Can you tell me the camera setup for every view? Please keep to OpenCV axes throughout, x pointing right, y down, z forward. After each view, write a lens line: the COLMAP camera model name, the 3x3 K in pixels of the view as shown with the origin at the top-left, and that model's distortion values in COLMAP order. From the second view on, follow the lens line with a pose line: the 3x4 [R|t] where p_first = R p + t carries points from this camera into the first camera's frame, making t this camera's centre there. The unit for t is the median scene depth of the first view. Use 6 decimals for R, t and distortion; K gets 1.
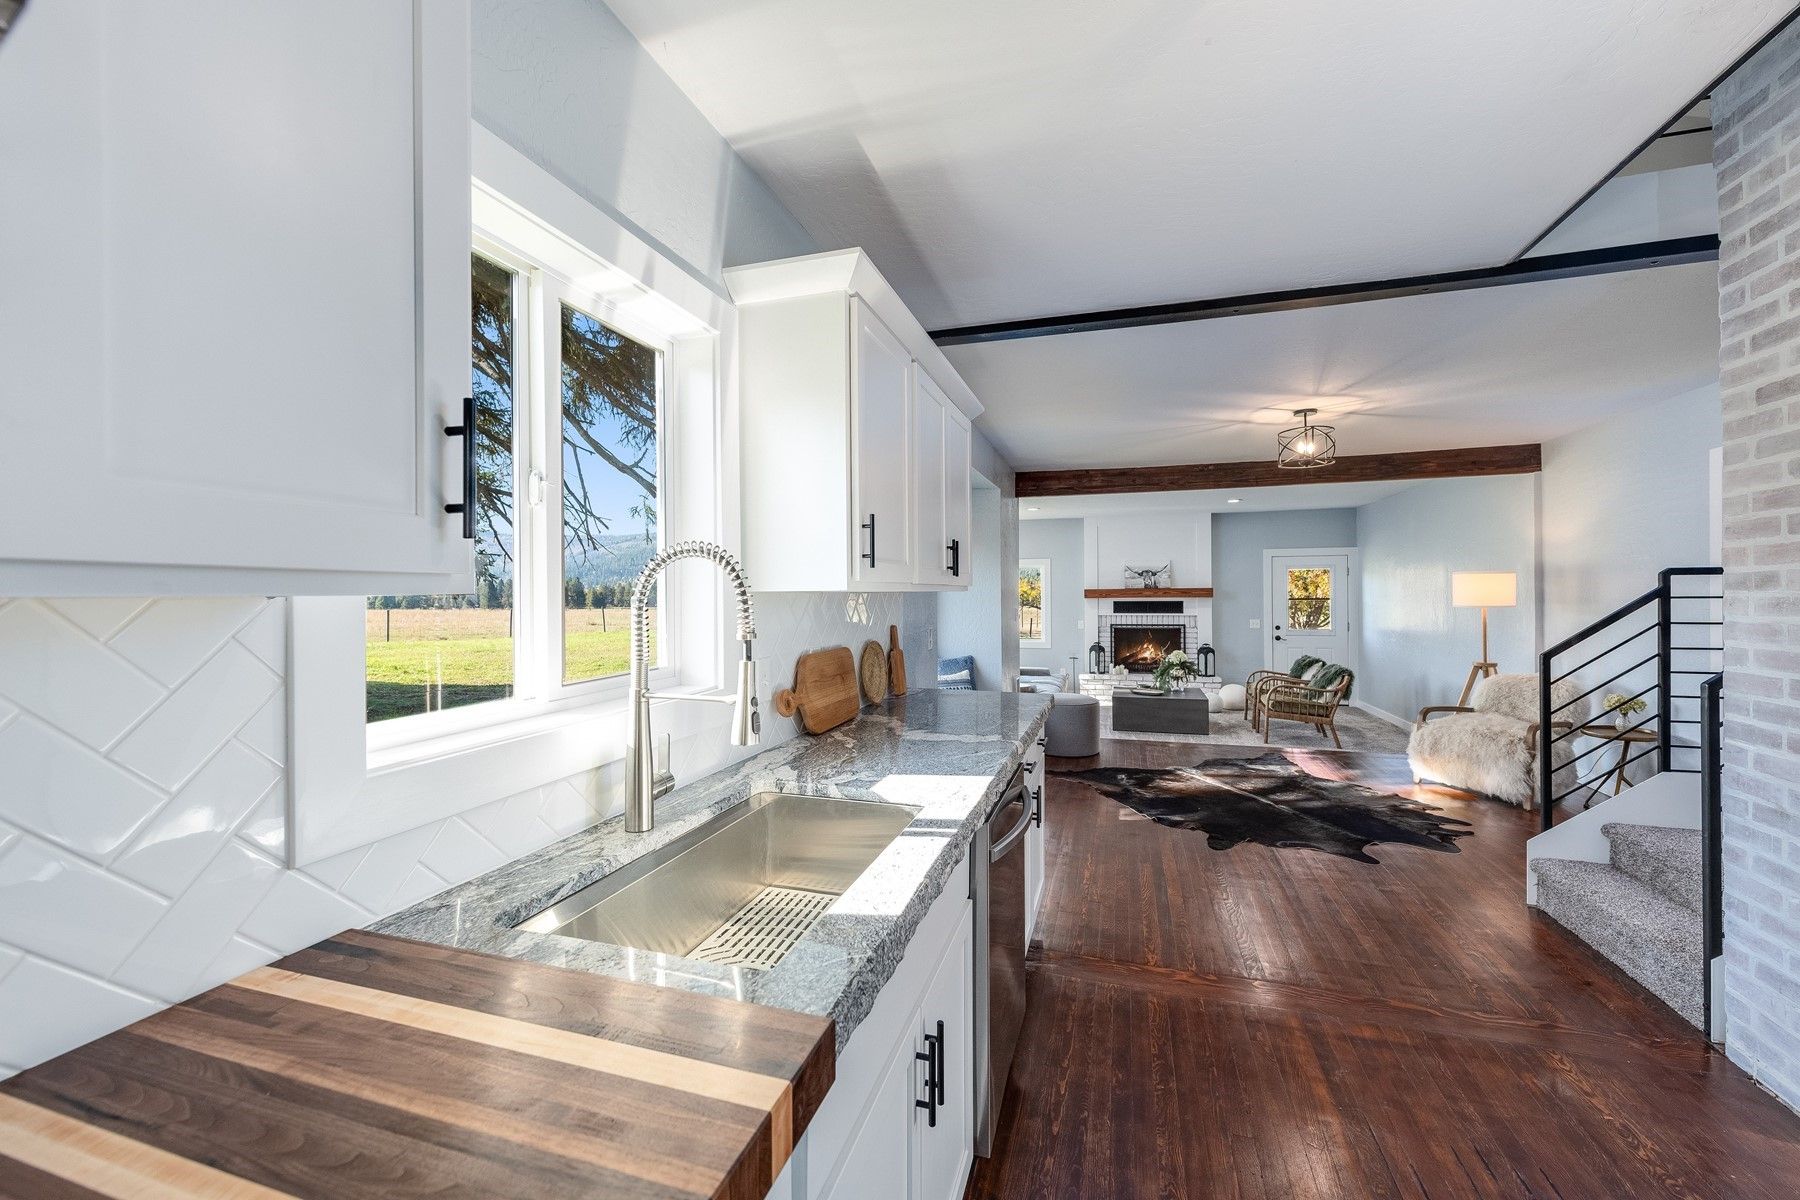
lens RADIAL K [[714.9, 0, 900.0], [0, 714.9, 600.0], [0, 0, 1]] dist [0.009118, 0.000009]
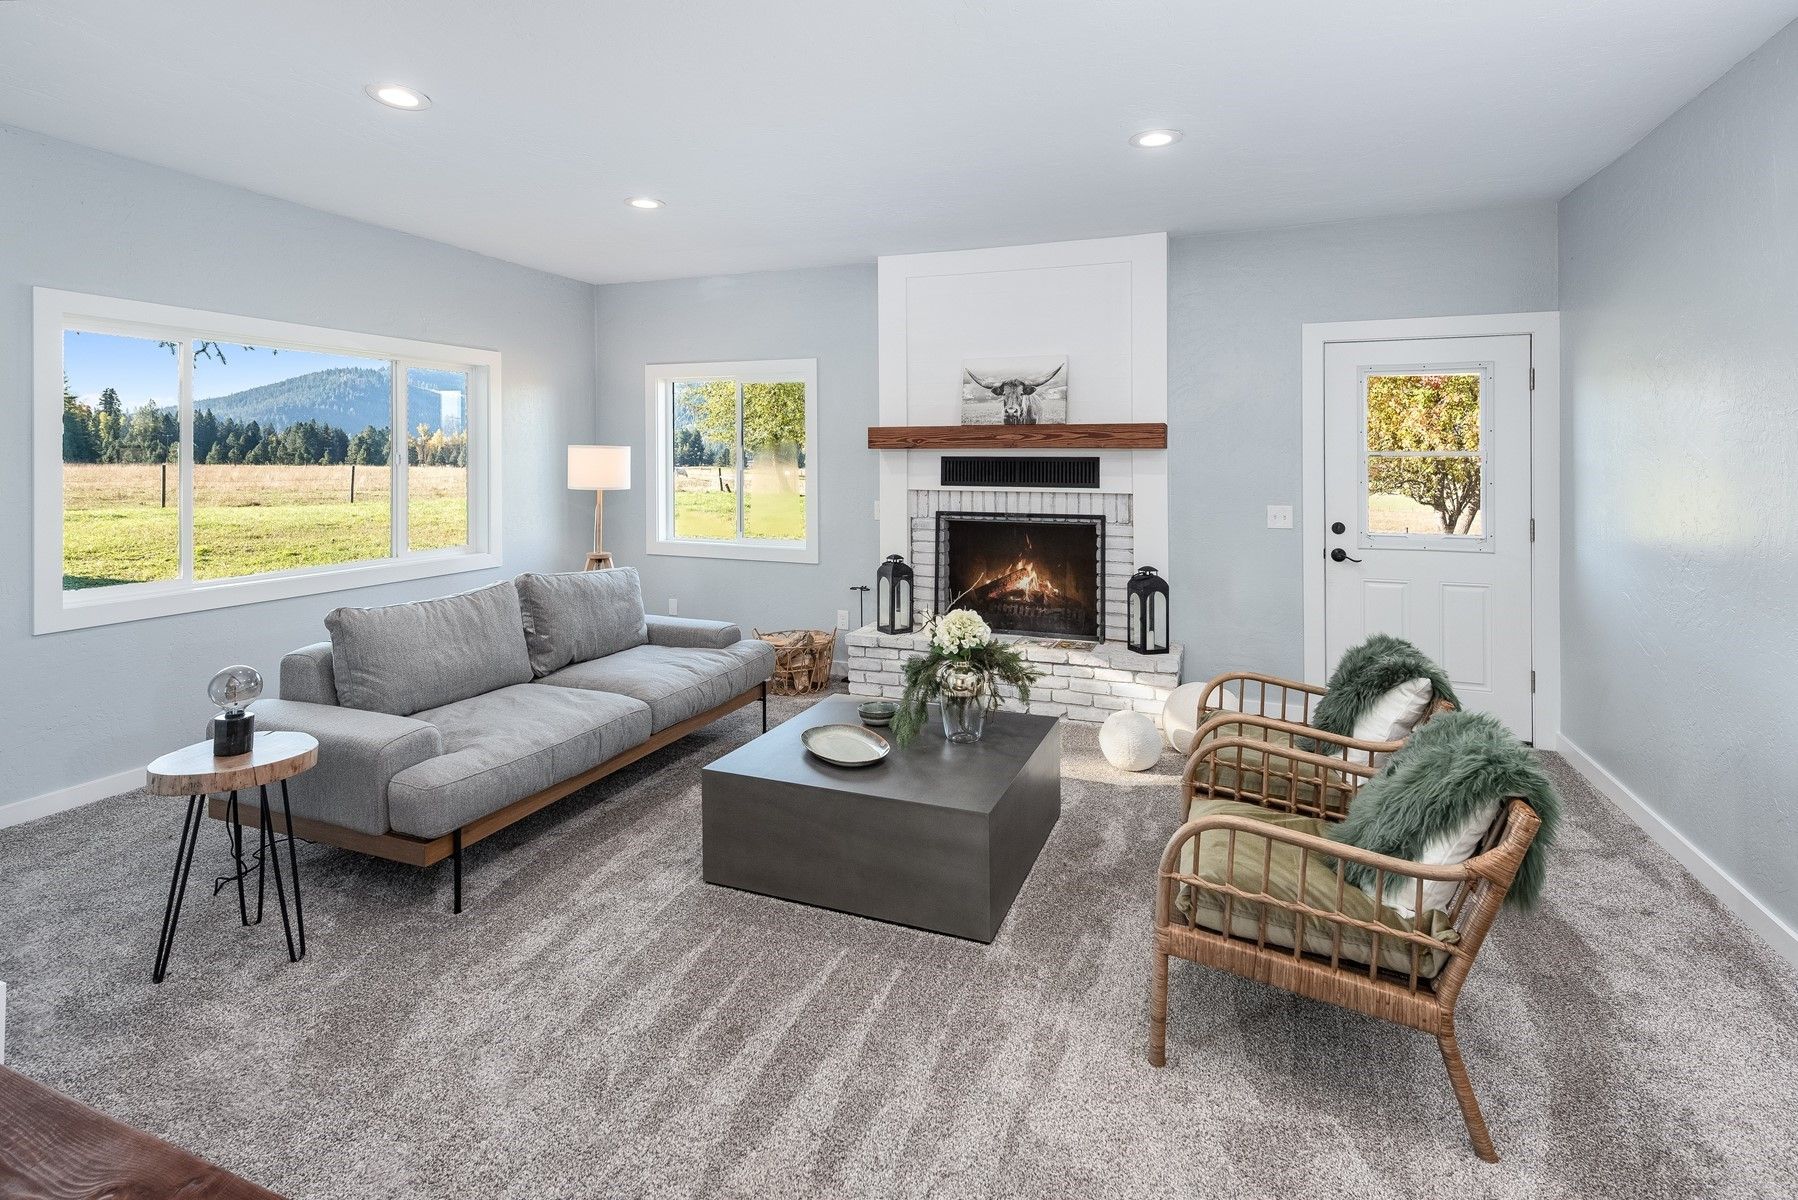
lens RADIAL K [[858.0, 0, 897.5], [0, 858.0, 456.7], [0, 0, 1]] dist [0.000071, -0.000042]
pose [[0.996822, 0.006822, -0.079371, 0.321228], [-0.007267, 0.999959, -0.005316, 0.004709], [0.079331, 0.005876, 0.996831, 0.513816]]
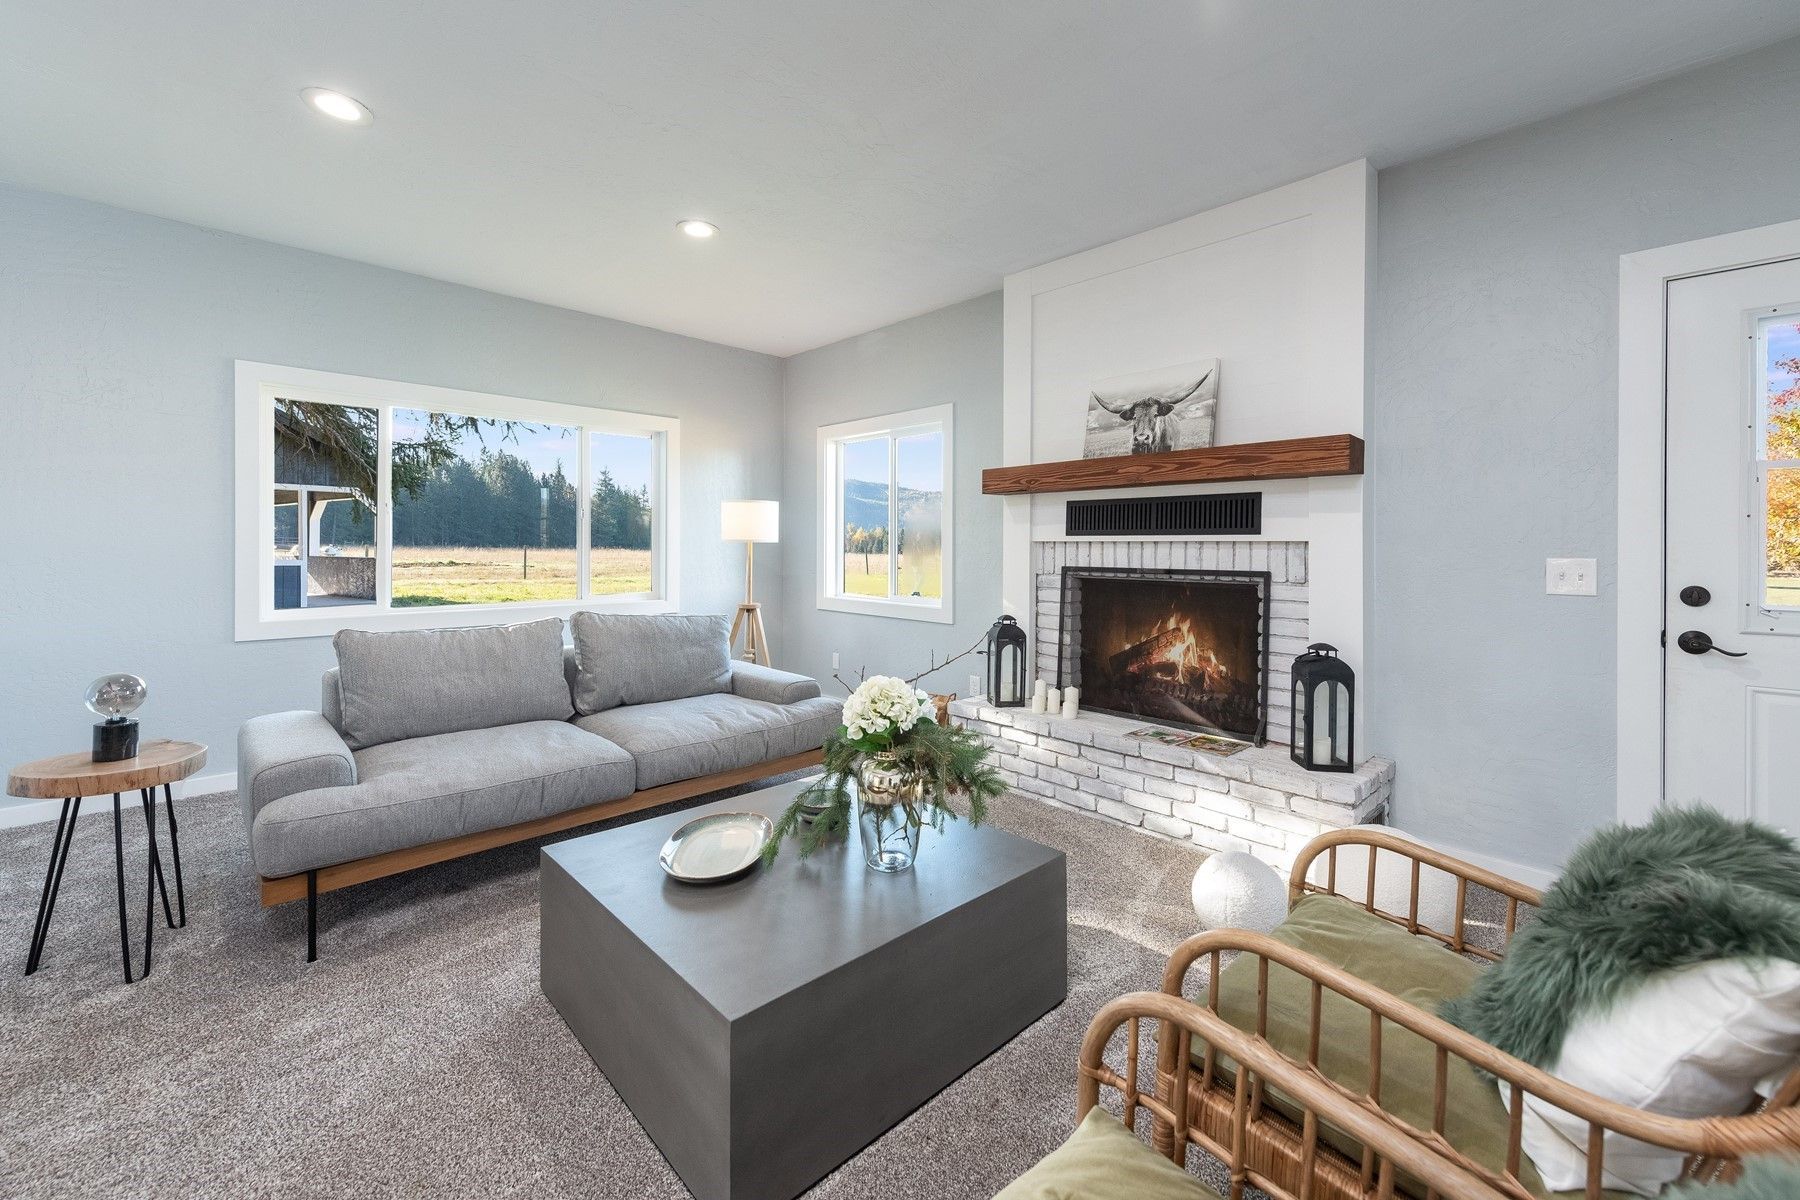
lens RADIAL K [[727.9, 0, 901.2], [0, 727.9, 550.9], [0, 0, 1]] dist [0.001918, 0.000059]
pose [[0.874161, 0.012596, -0.485473, 0.411519], [-0.011386, 0.999920, 0.005442, 0.025654], [0.485503, 0.000771, 0.874235, 0.667823]]
